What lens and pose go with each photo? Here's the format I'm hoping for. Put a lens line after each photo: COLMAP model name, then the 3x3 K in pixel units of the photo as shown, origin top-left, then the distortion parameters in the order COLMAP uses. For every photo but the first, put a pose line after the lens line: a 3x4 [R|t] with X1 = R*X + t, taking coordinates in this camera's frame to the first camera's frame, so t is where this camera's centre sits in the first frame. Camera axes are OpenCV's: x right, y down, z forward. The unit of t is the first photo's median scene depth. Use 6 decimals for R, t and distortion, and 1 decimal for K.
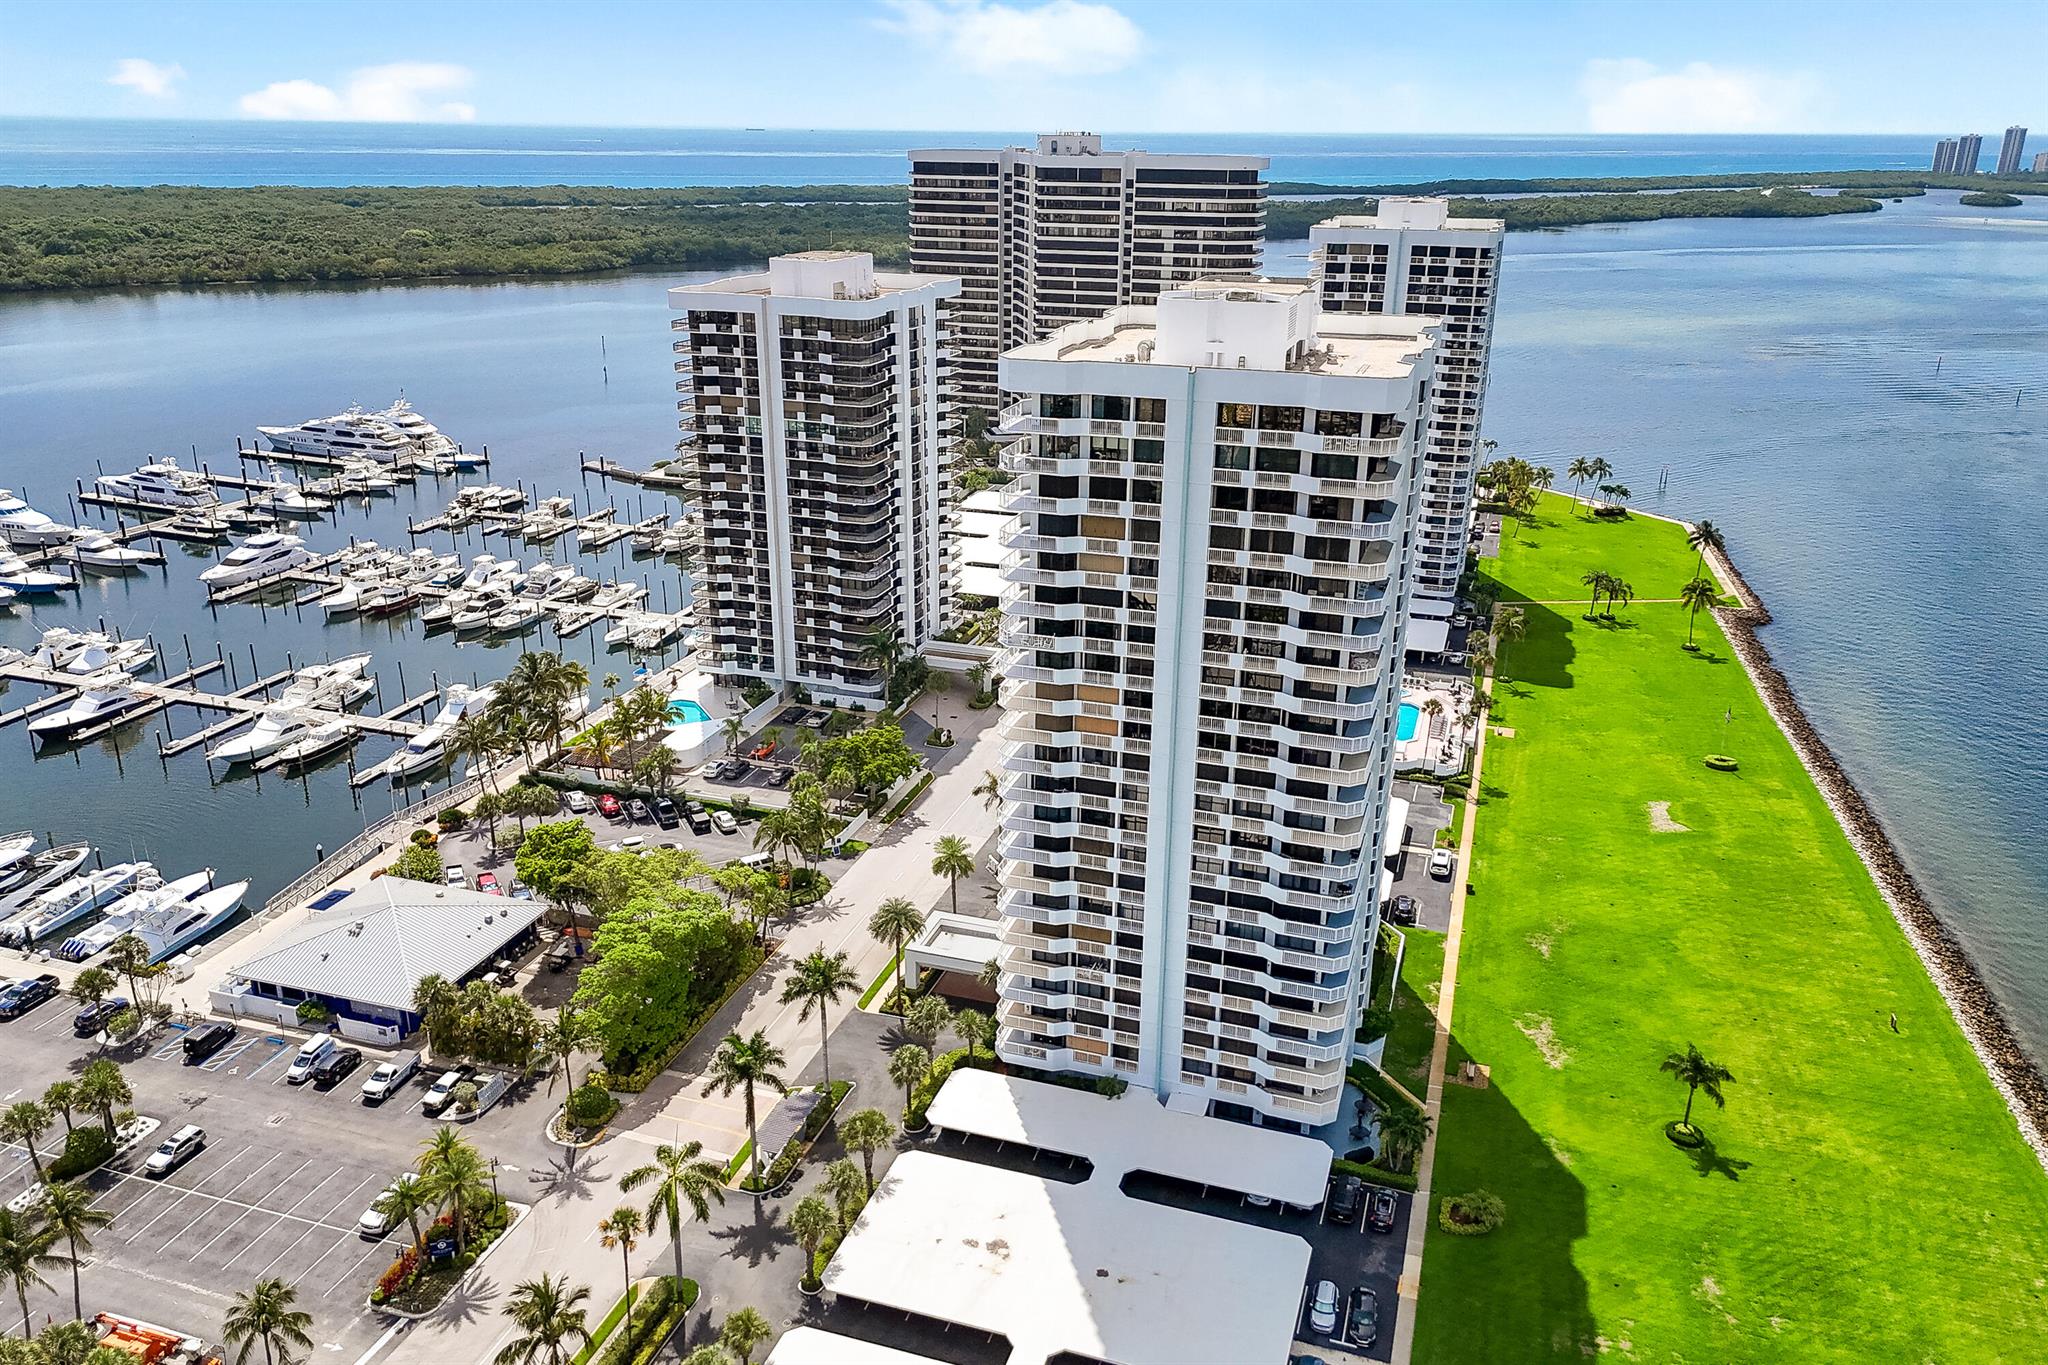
lens RADIAL K [[1516.8, 0, 1036.7], [0, 1516.8, 706.9], [0, 0, 1]] dist [0.046598, -0.040287]
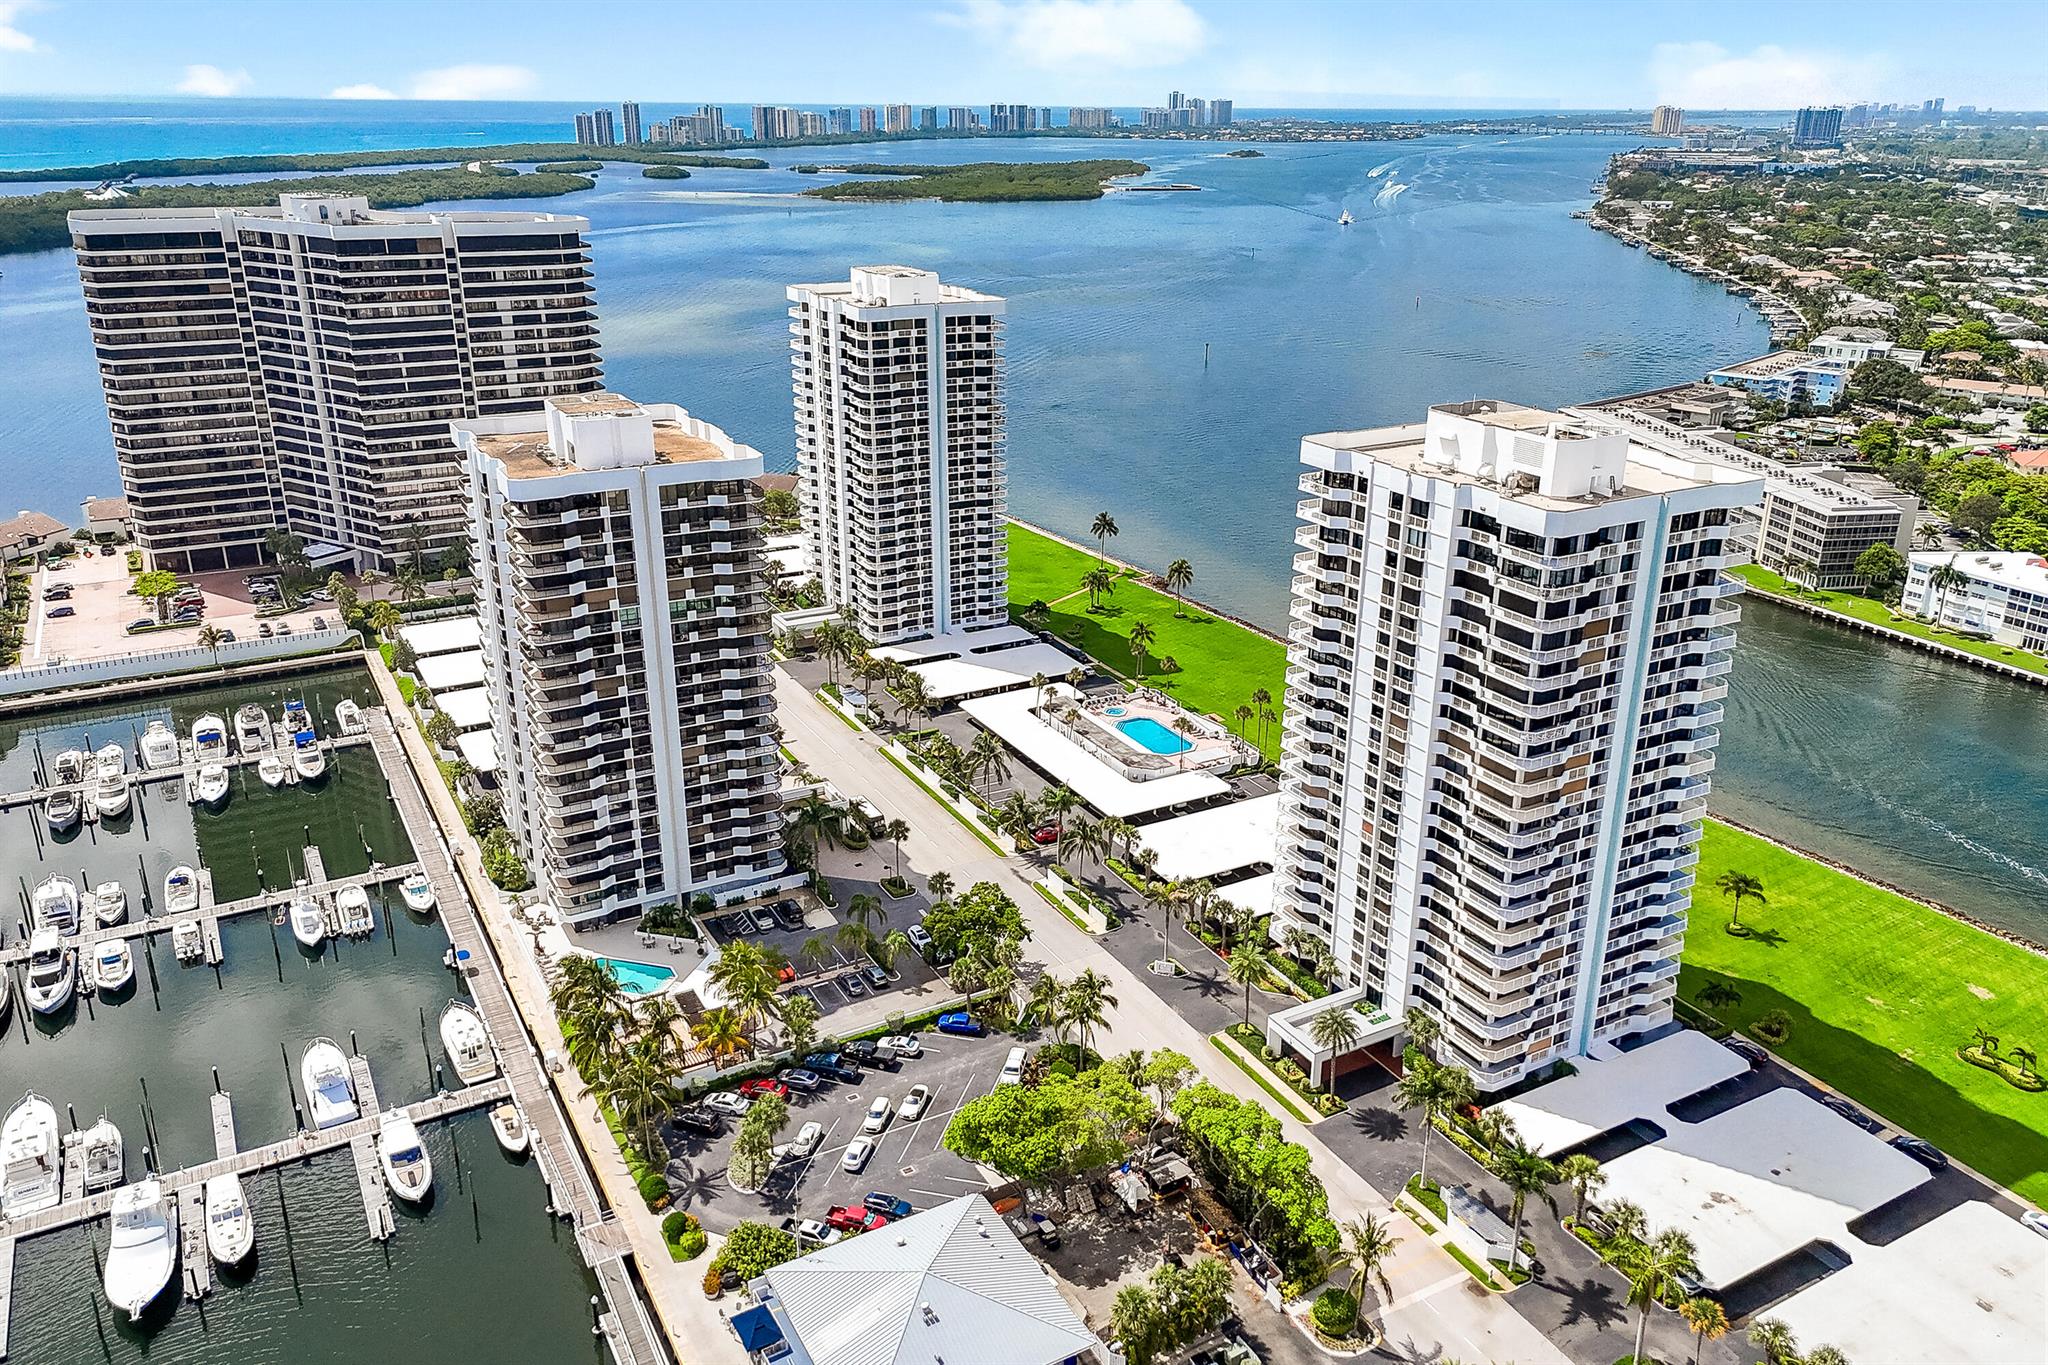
lens RADIAL K [[1516.8, 0, 1042.3], [0, 1516.8, 714.9], [0, 0, 1]] dist [0.046598, -0.040287]
pose [[0.669551, -0.275743, 0.689686, -0.626295], [0.255638, 0.957359, 0.134587, -0.186681], [-0.697388, 0.086197, 0.711491, 0.235509]]
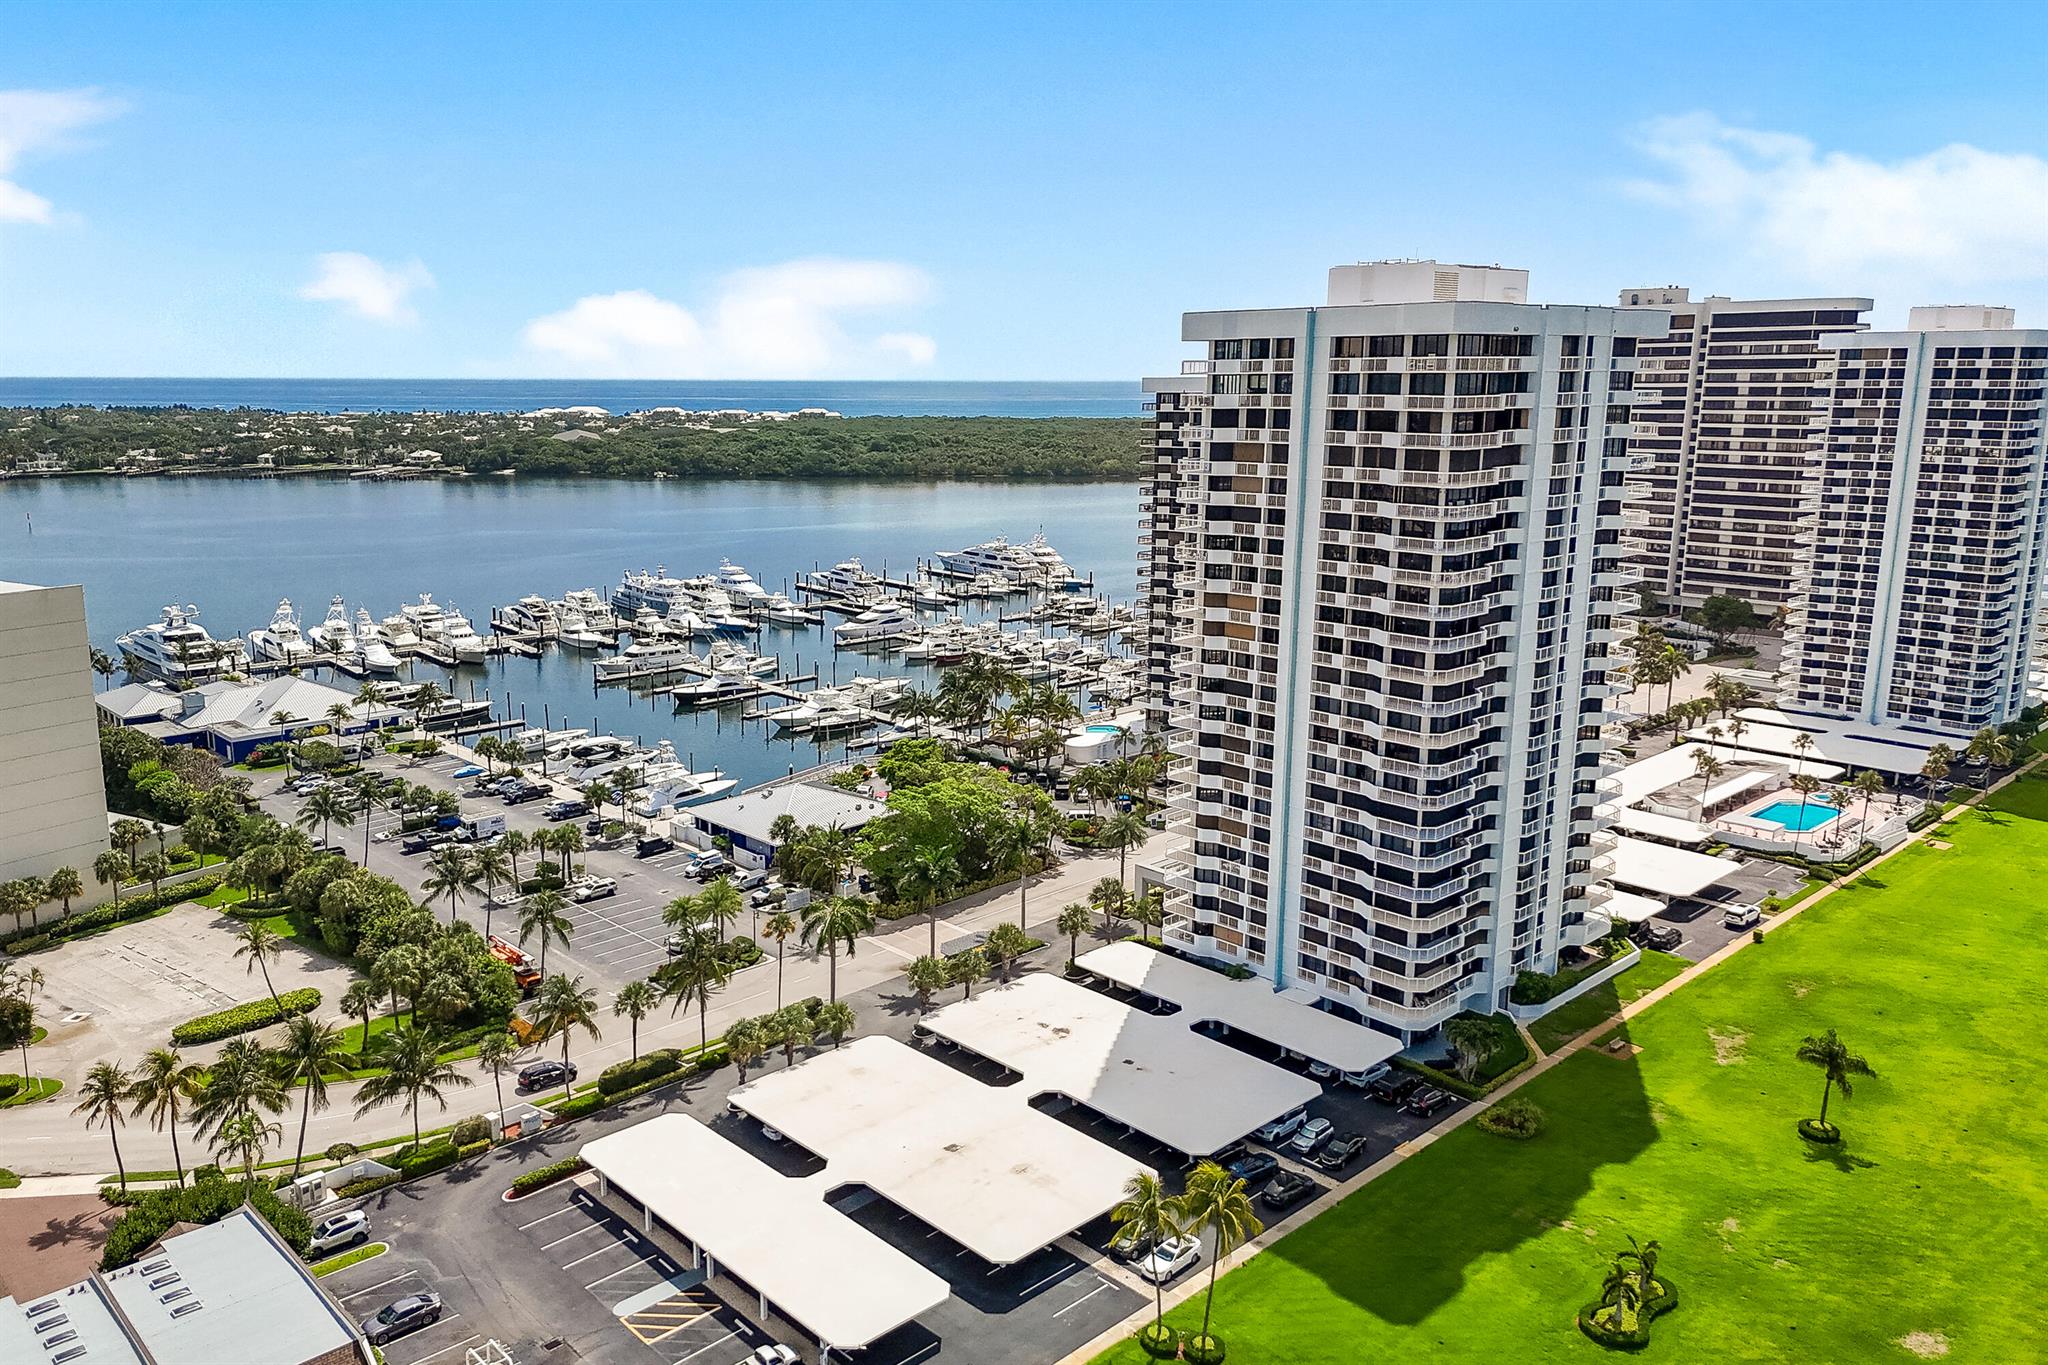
lens RADIAL K [[1516.8, 0, 986.7], [0, 1516.8, 715.5], [0, 0, 1]] dist [0.046598, -0.040287]
pose [[0.871981, 0.098368, -0.479555, 0.246269], [-0.167916, 0.980274, -0.104247, 0.130326], [0.459841, 0.171426, 0.871297, -0.050542]]
